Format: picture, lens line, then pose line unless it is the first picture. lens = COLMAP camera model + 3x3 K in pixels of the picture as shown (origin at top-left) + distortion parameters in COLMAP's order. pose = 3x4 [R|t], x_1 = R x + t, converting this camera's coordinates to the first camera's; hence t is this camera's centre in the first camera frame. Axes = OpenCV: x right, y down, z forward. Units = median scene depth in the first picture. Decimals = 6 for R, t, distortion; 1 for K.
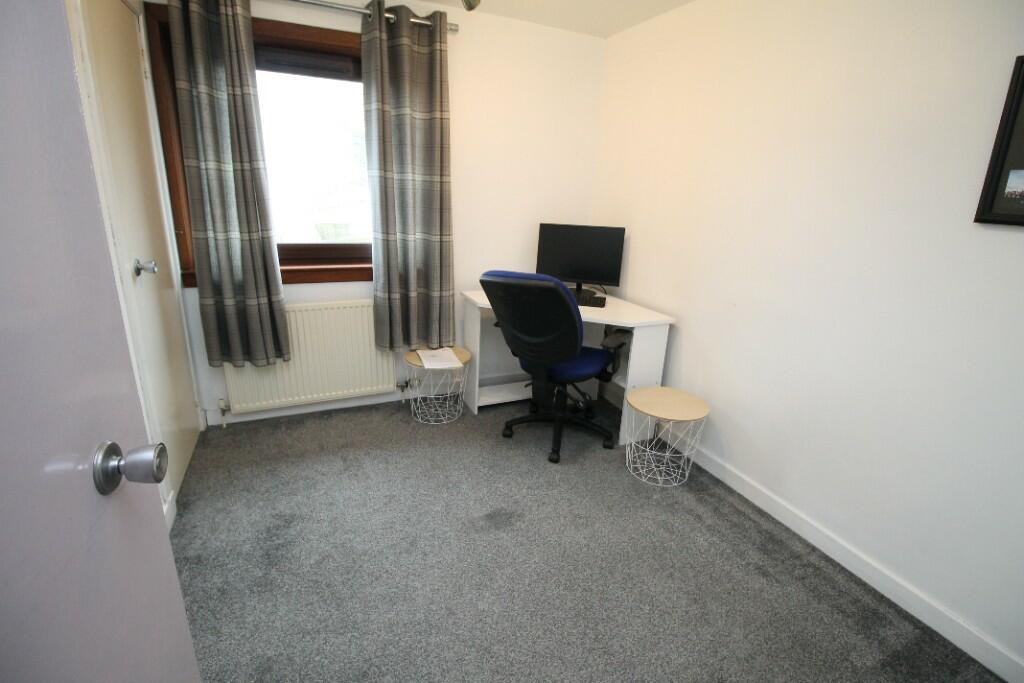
lens RADIAL K [[470.9, 0, 512.3], [0, 470.9, 339.7], [0, 0, 1]] dist [-0.010118, -0.006492]
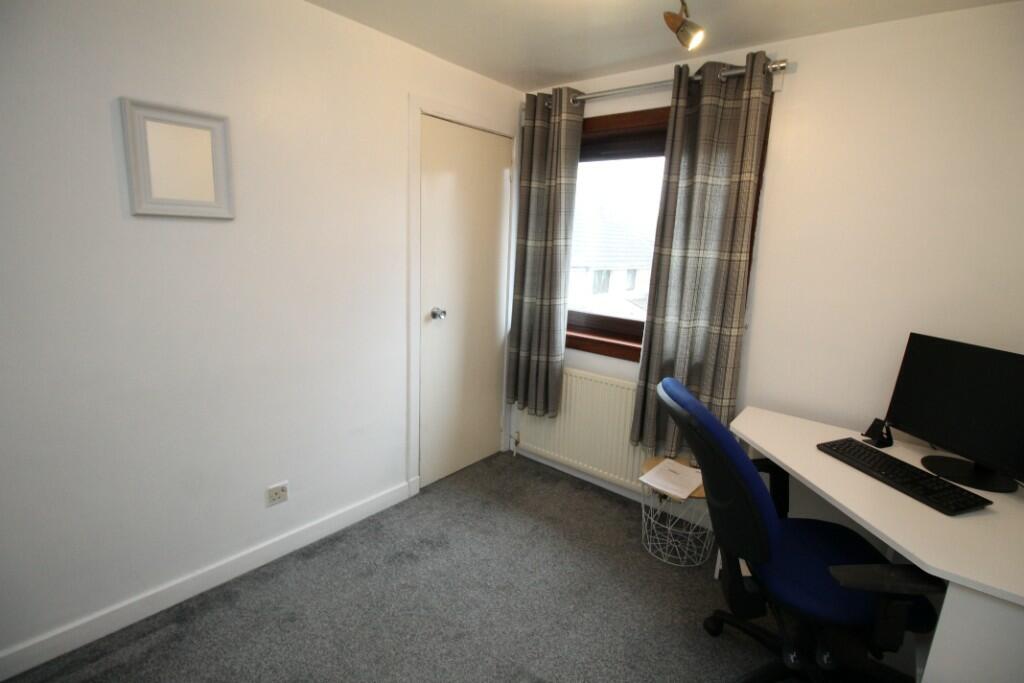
lens RADIAL K [[470.9, 0, 514.5], [0, 470.9, 339.9], [0, 0, 1]] dist [-0.010118, -0.006492]
pose [[0.450599, 0.160006, -0.878270, 0.411638], [-0.299245, 0.953961, 0.020267, -0.126210], [0.841079, 0.253686, 0.477734, 0.385729]]
